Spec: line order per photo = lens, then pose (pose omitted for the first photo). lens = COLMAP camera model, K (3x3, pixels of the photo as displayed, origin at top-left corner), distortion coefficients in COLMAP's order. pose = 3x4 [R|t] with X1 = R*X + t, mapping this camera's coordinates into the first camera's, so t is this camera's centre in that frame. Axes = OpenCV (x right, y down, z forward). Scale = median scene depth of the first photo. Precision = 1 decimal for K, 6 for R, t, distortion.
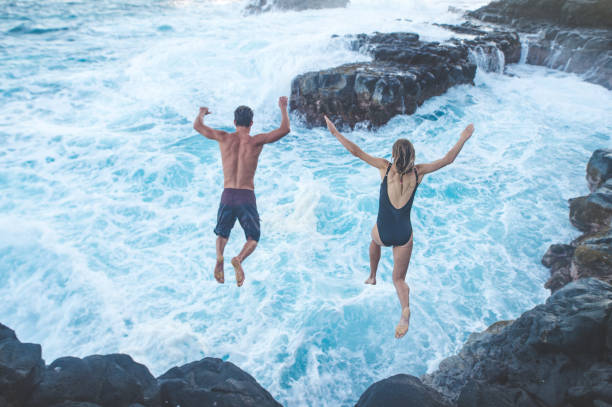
lens RADIAL K [[347.0, 0, 306.3], [0, 347.0, 201.8], [0, 0, 1]] dist [-0.021942, 0.003532]
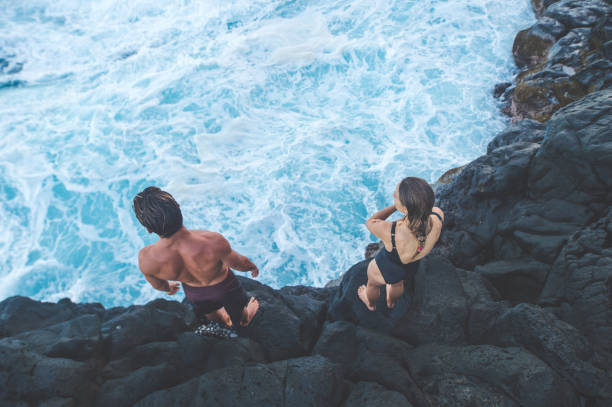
lens RADIAL K [[347.0, 0, 305.7], [0, 347.0, 200.3], [0, 0, 1]] dist [-0.021942, 0.003532]
pose [[0.973179, -0.220131, 0.066816, -0.002912], [0.181751, 0.913777, 0.363289, -0.088250], [-0.141026, -0.341401, 0.929278, -0.046262]]
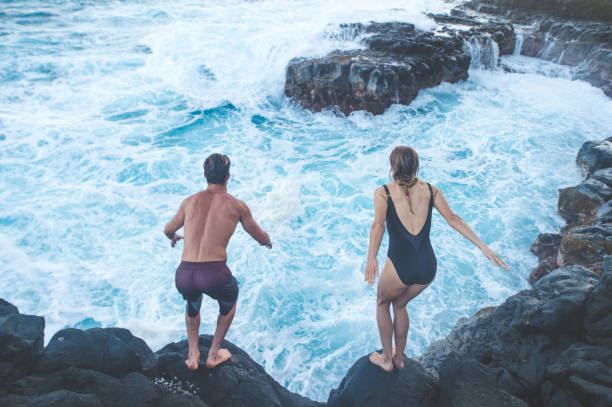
lens RADIAL K [[347.0, 0, 306.5], [0, 347.0, 200.5], [0, 0, 1]] dist [-0.021942, 0.003532]
pose [[0.999825, 0.005293, 0.017930, 0.002678], [-0.005723, 0.999695, 0.024037, 0.008982], [-0.017798, -0.024135, 0.999550, -0.017257]]
